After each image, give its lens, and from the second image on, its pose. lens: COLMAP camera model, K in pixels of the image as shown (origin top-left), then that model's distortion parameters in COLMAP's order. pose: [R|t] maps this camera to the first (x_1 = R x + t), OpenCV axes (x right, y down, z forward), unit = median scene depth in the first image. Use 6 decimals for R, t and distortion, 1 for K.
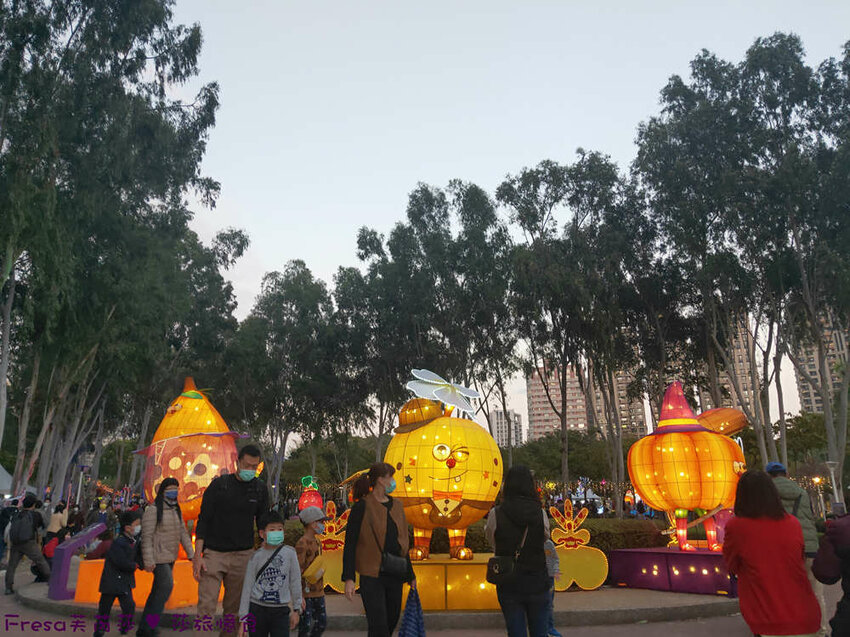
lens RADIAL K [[623.0, 0, 425.0], [0, 623.0, 318.5], [0, 0, 1]] dist [0.043266, -0.005248]
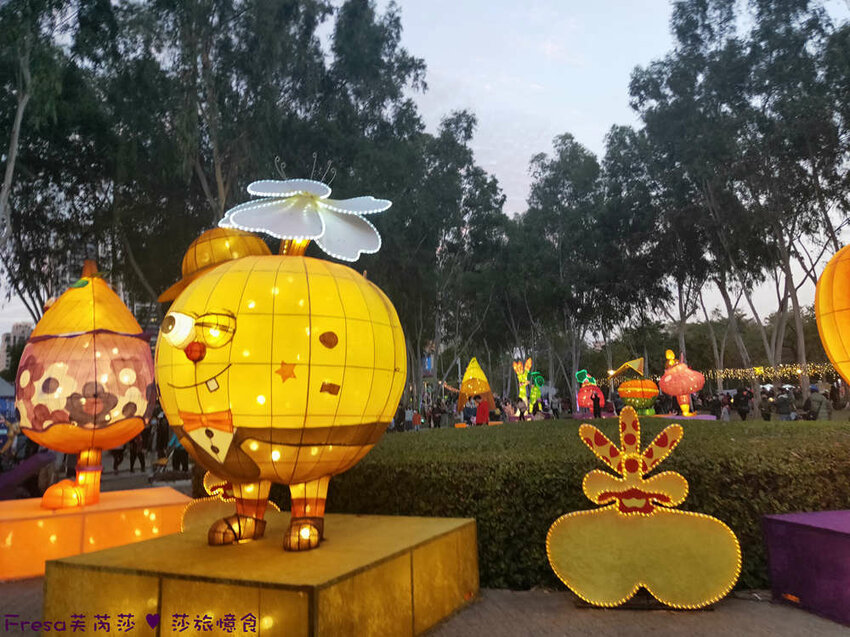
lens RADIAL K [[622.9, 0, 427.5], [0, 622.9, 348.1], [0, 0, 1]] dist [0.050560, -0.001450]
pose [[0.864282, -0.079566, -0.496675, 0.066237], [0.181837, 0.970056, 0.161021, 0.031005], [0.468991, -0.229481, 0.852869, 0.115554]]
